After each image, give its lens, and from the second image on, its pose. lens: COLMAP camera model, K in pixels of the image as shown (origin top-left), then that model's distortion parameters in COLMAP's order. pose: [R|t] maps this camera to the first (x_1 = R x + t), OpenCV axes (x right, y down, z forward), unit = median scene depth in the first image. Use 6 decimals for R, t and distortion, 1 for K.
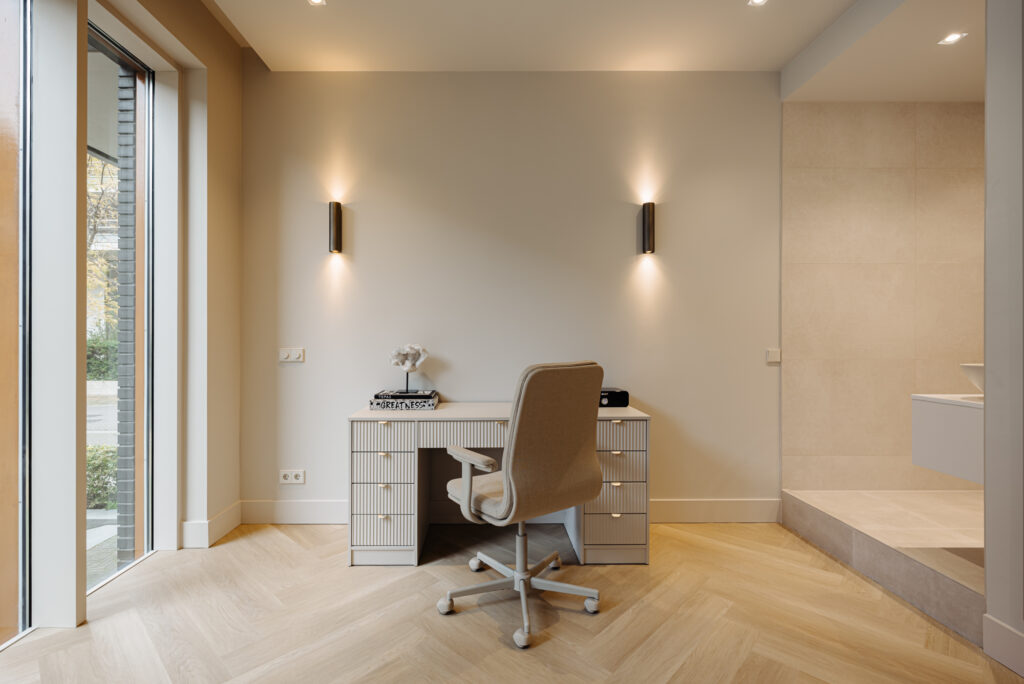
lens RADIAL K [[472.4, 0, 484.5], [0, 472.4, 335.7], [0, 0, 1]] dist [-0.005292, -0.001151]
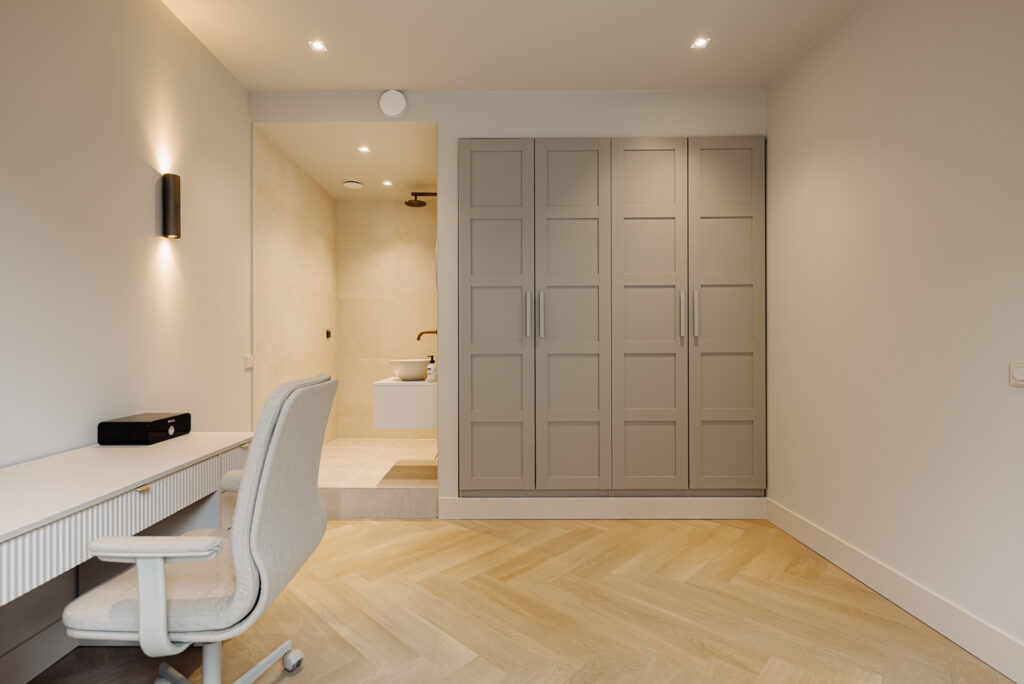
lens RADIAL K [[472.4, 0, 502.0], [0, 472.4, 344.7], [0, 0, 1]] dist [-0.005292, -0.001151]
pose [[0.007409, -0.002744, 0.999969, -0.596454], [-0.000908, 0.999996, 0.002751, 0.002211], [-0.999972, -0.000929, 0.007407, 0.601578]]
